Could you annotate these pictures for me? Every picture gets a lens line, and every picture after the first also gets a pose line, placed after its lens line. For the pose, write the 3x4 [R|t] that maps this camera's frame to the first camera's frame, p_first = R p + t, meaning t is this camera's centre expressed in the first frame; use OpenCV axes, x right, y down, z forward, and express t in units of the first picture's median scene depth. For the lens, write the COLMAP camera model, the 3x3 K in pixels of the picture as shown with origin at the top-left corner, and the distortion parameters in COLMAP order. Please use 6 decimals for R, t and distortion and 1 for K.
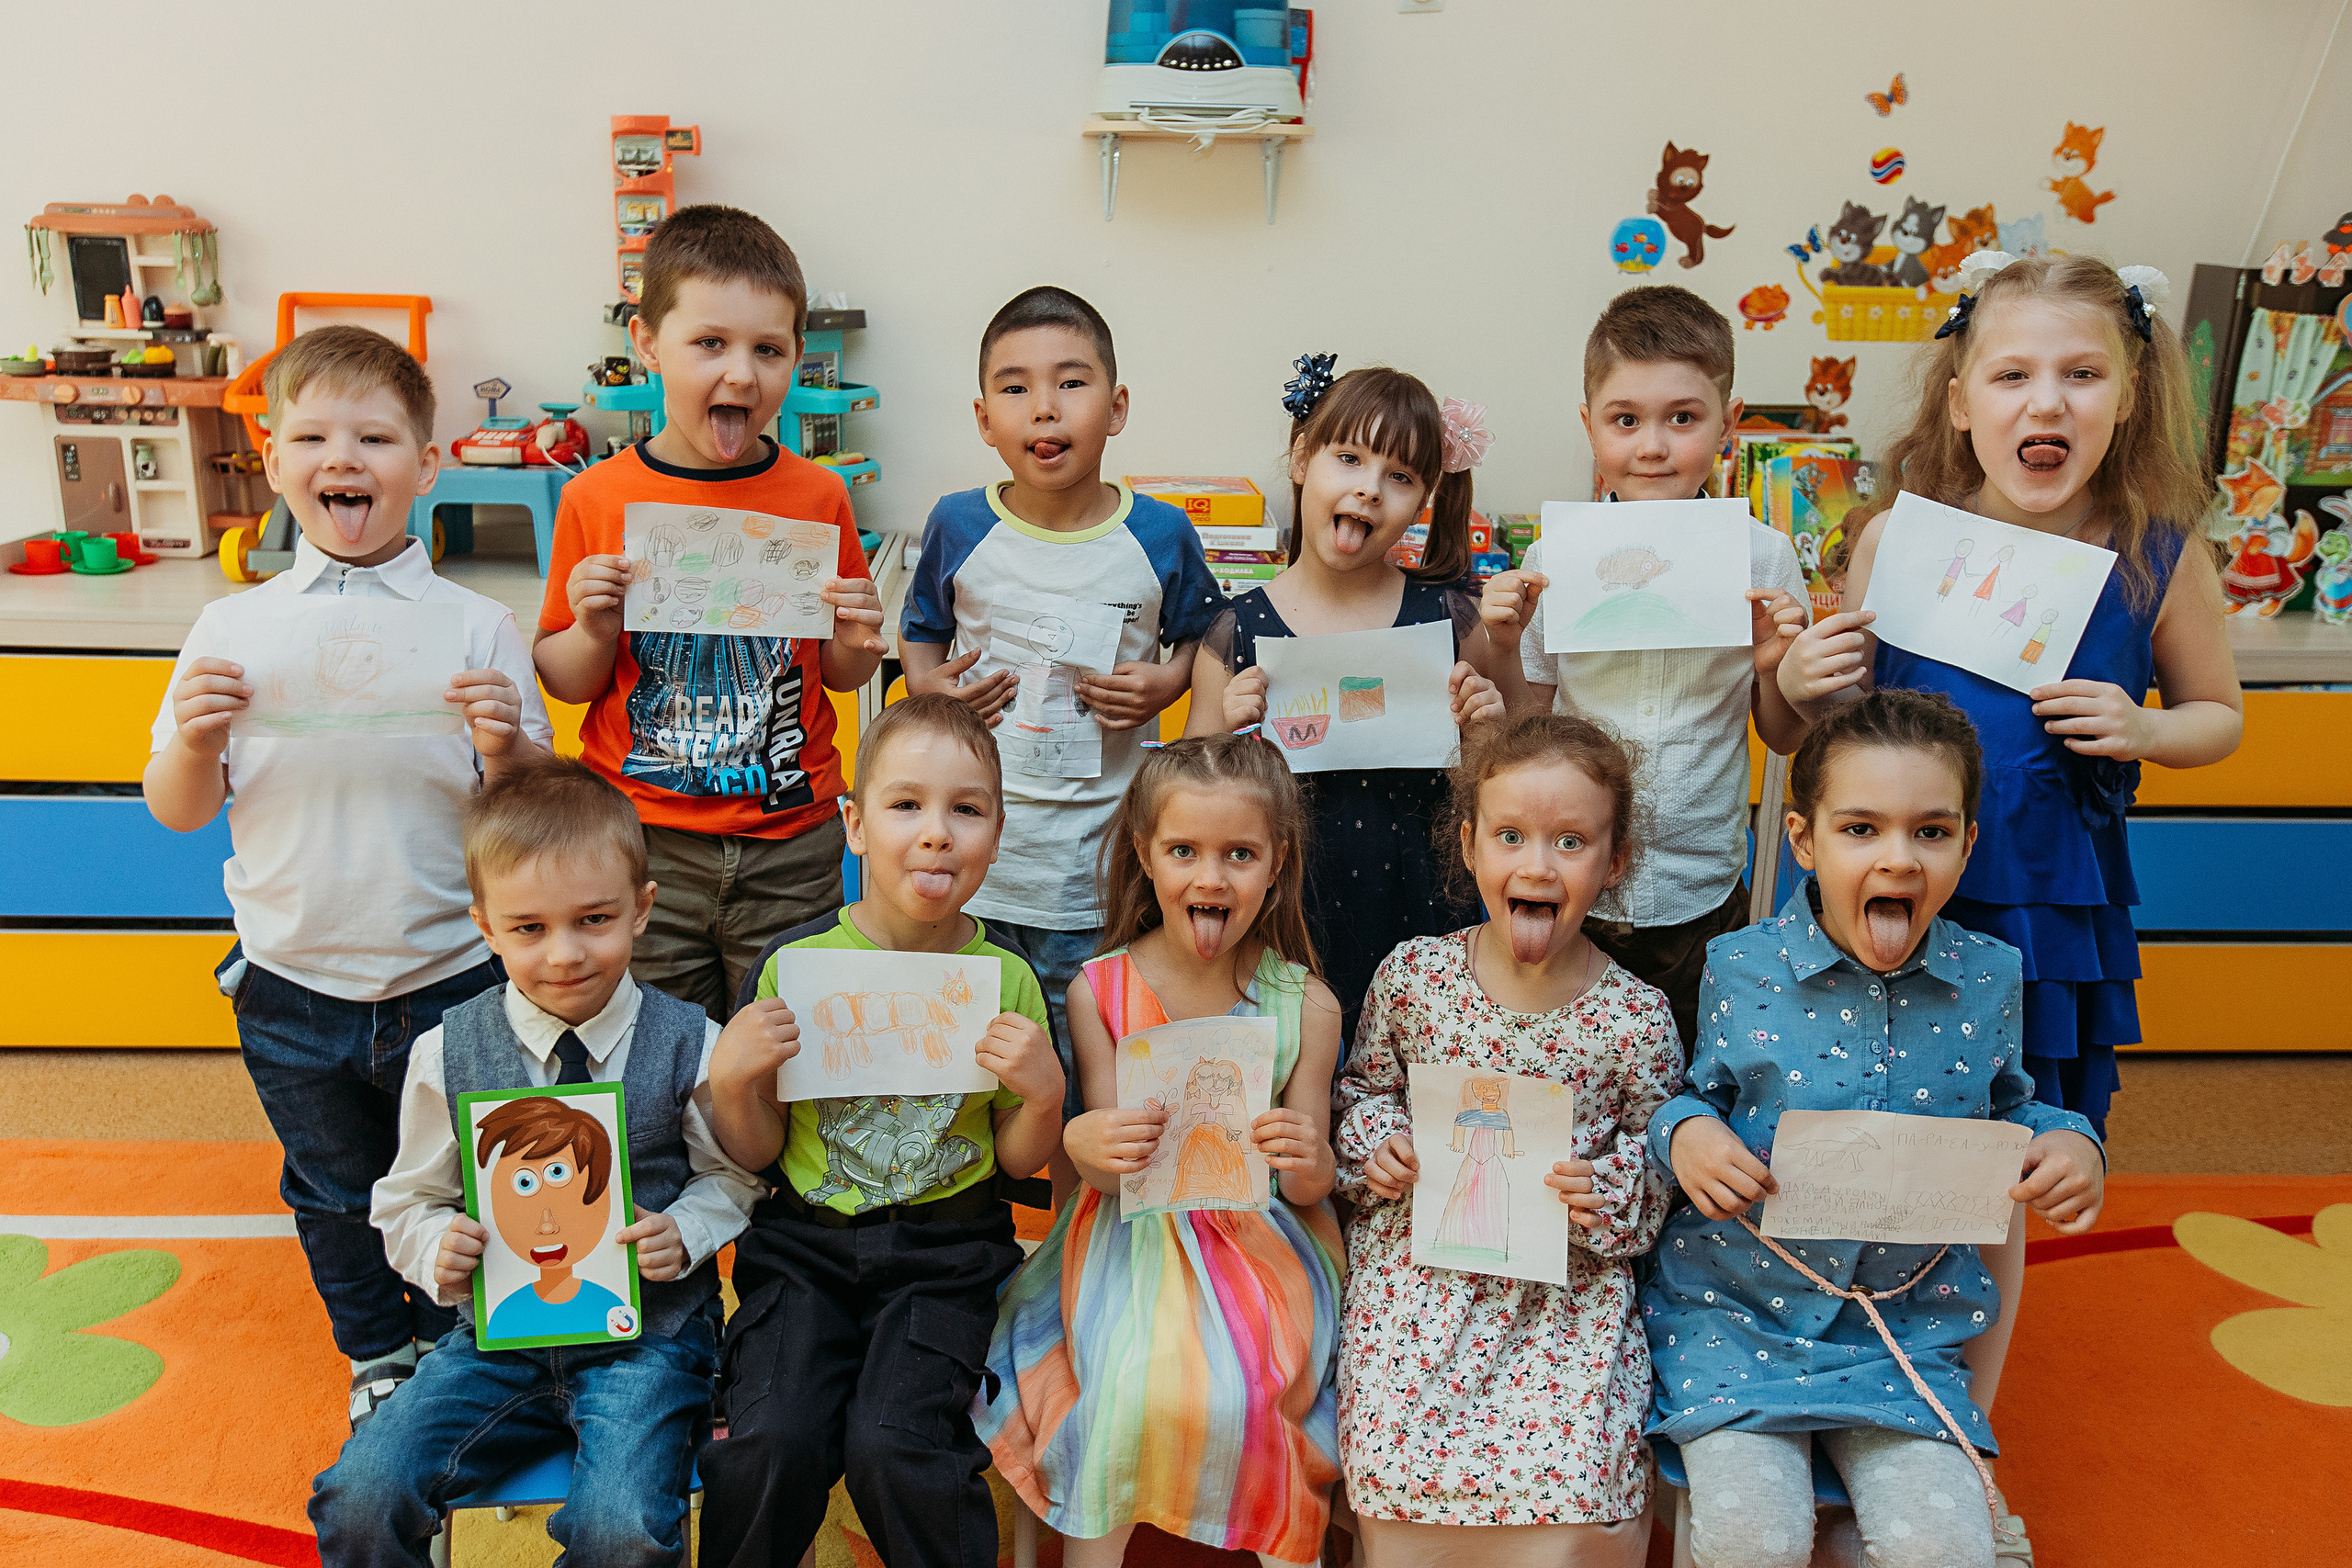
lens RADIAL K [[2014.1, 0, 1154.4], [0, 2014.1, 793.6], [0, 0, 1]] dist [-0.005896, 0.001737]
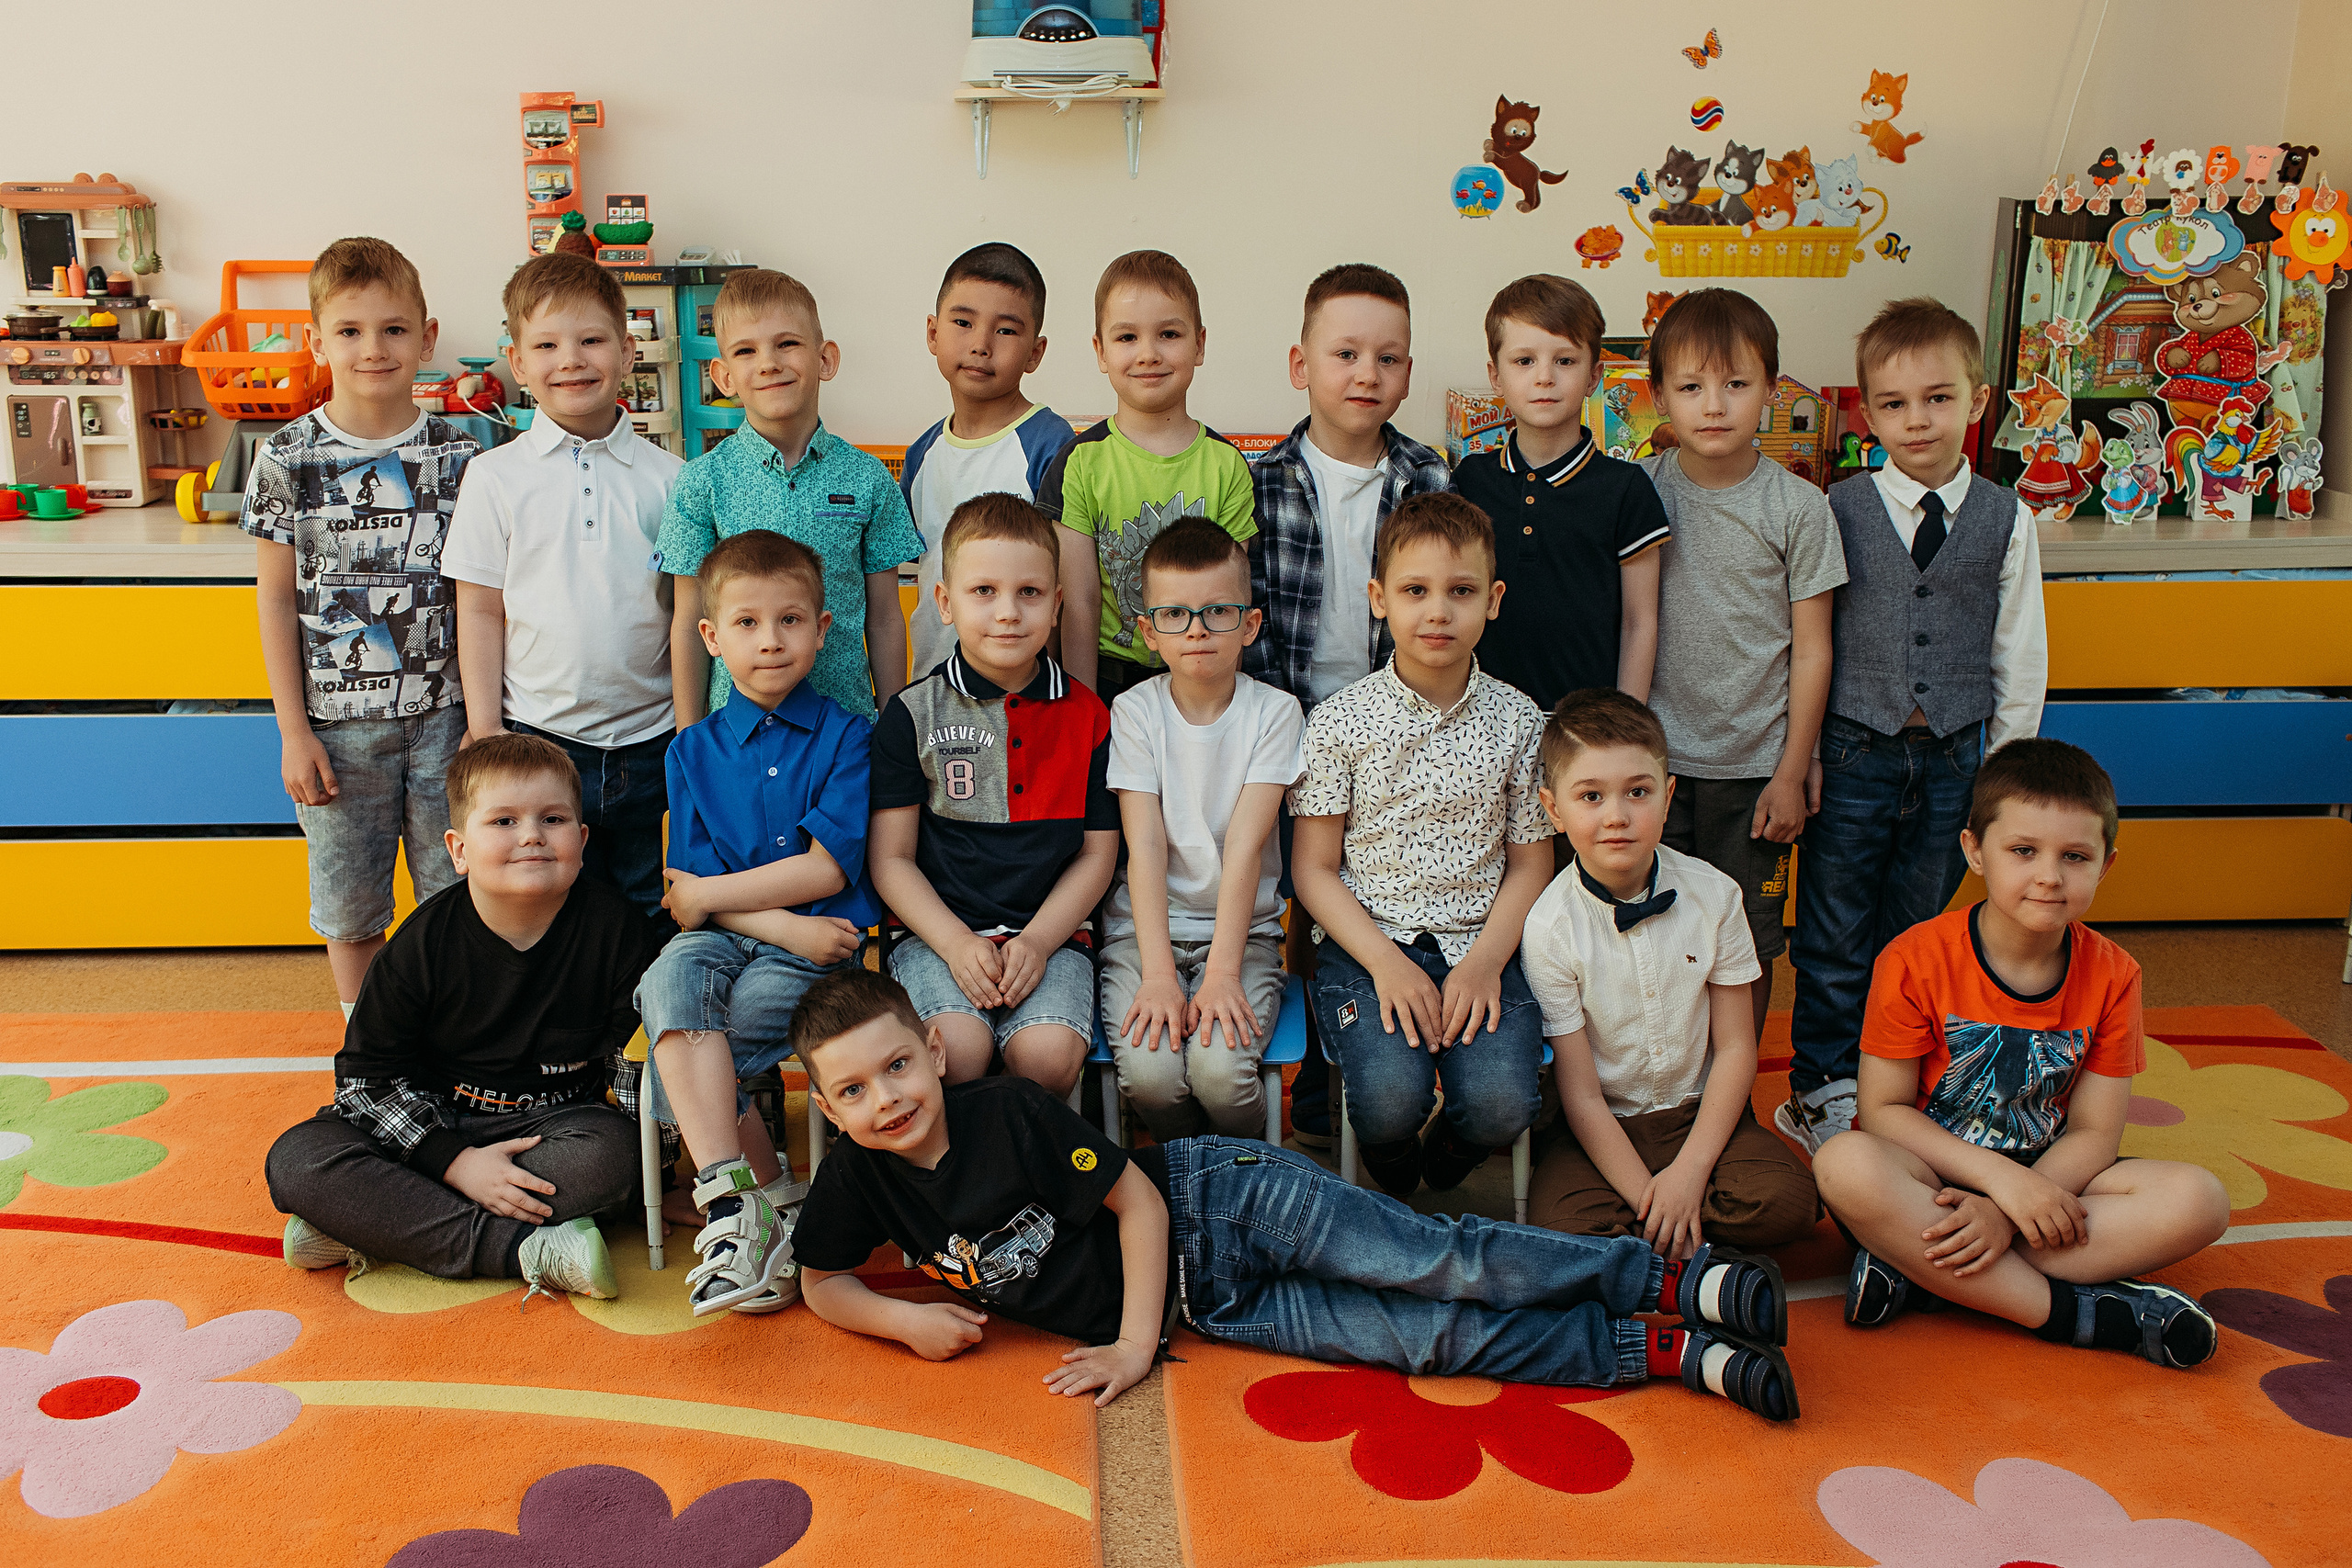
lens RADIAL K [[2578.8, 0, 1174.9], [0, 2578.8, 805.0], [0, 0, 1]] dist [-0.011194, 0.000000]
pose [[0.999764, -0.021276, 0.004475, 0.067866], [0.021448, 0.998852, -0.042836, 0.112931], [-0.003558, 0.042922, 0.999072, -0.368592]]
